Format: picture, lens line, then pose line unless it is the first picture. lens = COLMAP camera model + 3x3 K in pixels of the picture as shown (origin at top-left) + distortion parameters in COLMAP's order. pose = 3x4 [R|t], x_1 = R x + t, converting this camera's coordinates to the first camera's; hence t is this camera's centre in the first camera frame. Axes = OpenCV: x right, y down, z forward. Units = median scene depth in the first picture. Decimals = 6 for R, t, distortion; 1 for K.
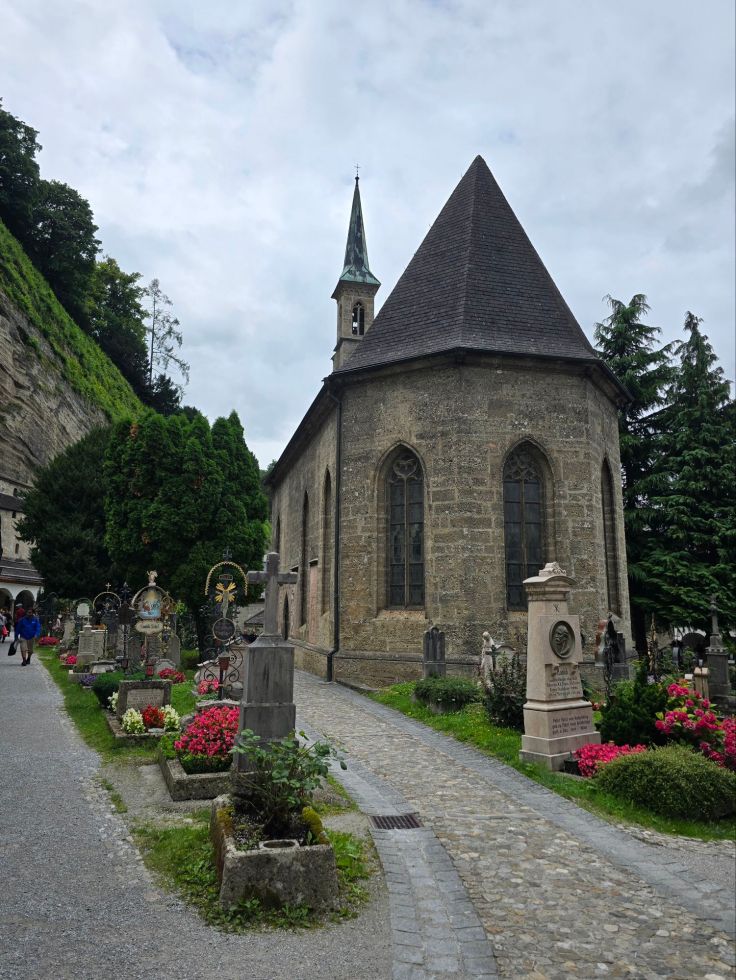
lens RADIAL K [[687.6, 0, 368.0], [0, 687.6, 490.0], [0, 0, 1]] dist [0.093133, -0.091215]
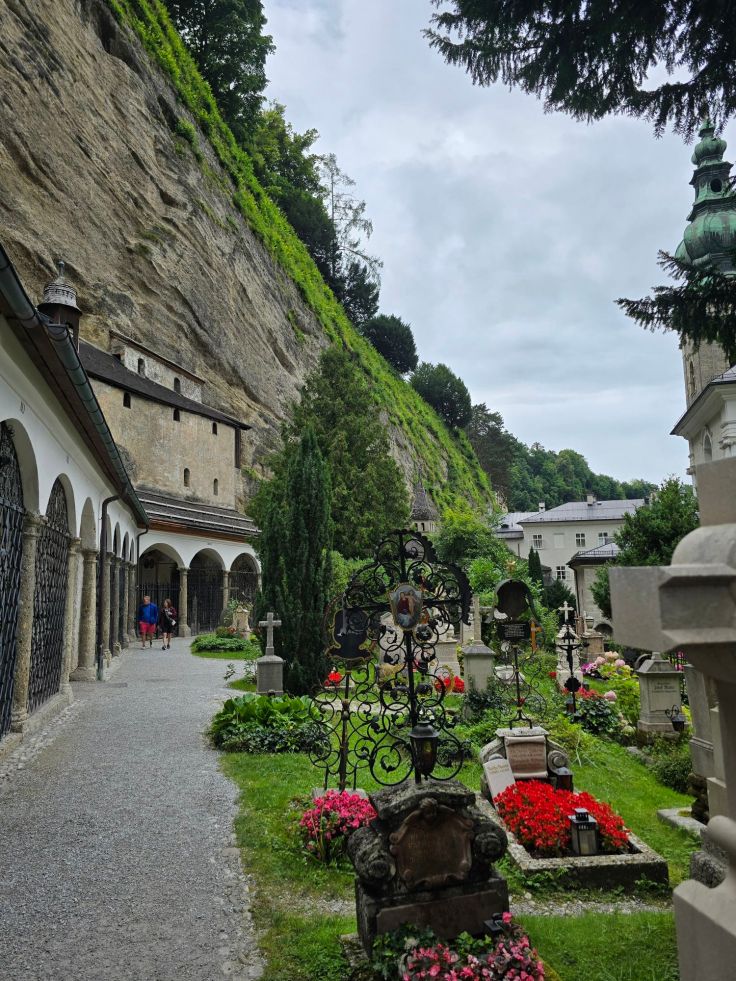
lens RADIAL K [[688.3, 0, 368.0], [0, 688.3, 490.5], [0, 0, 1]] dist [0.093133, -0.091215]
pose [[0.975049, -0.055869, -0.214845, -0.223499], [0.064010, 0.997464, 0.031115, 0.076824], [0.212562, -0.044091, 0.976152, 0.452766]]
